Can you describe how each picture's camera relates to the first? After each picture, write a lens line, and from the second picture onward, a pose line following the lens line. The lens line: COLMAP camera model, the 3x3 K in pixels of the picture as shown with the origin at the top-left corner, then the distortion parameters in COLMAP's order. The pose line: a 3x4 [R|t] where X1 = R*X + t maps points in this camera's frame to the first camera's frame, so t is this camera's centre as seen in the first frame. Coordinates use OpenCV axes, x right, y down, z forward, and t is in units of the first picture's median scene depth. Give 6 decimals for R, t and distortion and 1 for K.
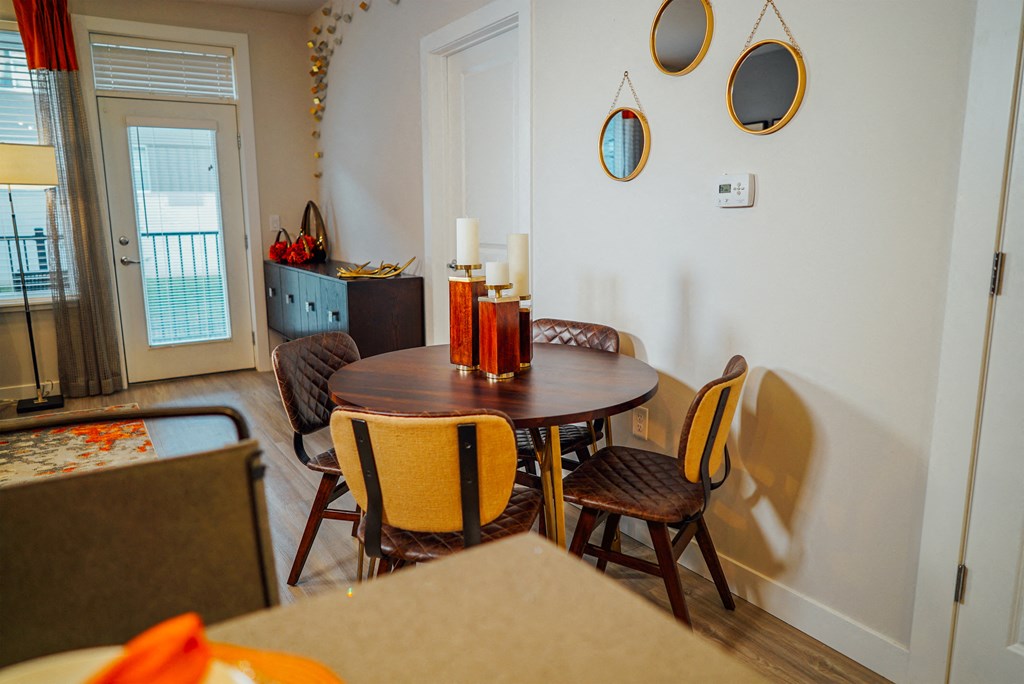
lens RADIAL K [[696.4, 0, 508.5], [0, 696.4, 340.0], [0, 0, 1]] dist [-0.062439, 0.049343]
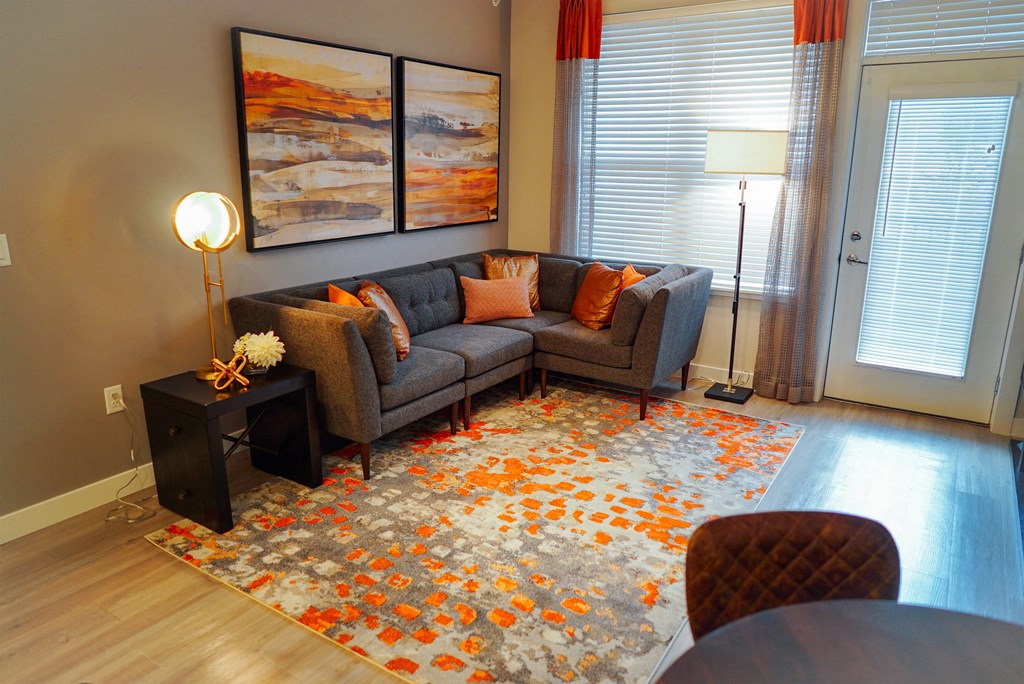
lens RADIAL K [[696.4, 0, 508.5], [0, 696.4, 340.0], [0, 0, 1]] dist [-0.062439, 0.049343]
pose [[0.410591, 0.244270, -0.878491, 0.046262], [-0.173595, 0.966768, 0.187681, -0.110511], [0.895143, 0.075441, 0.439350, 0.259727]]
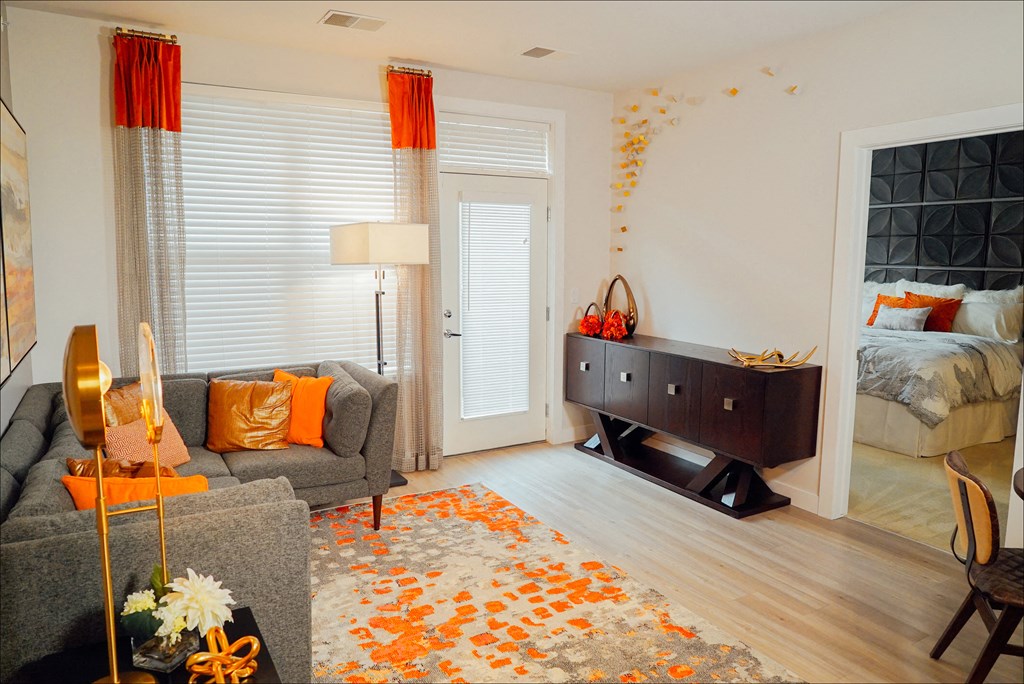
lens RADIAL K [[696.4, 0, 508.5], [0, 696.4, 340.0], [0, 0, 1]] dist [-0.062439, 0.049343]
pose [[0.999057, 0.018269, -0.039396, -0.451754], [-0.020357, 0.998374, -0.053247, -0.057093], [0.038359, 0.053999, 0.997804, -0.002979]]
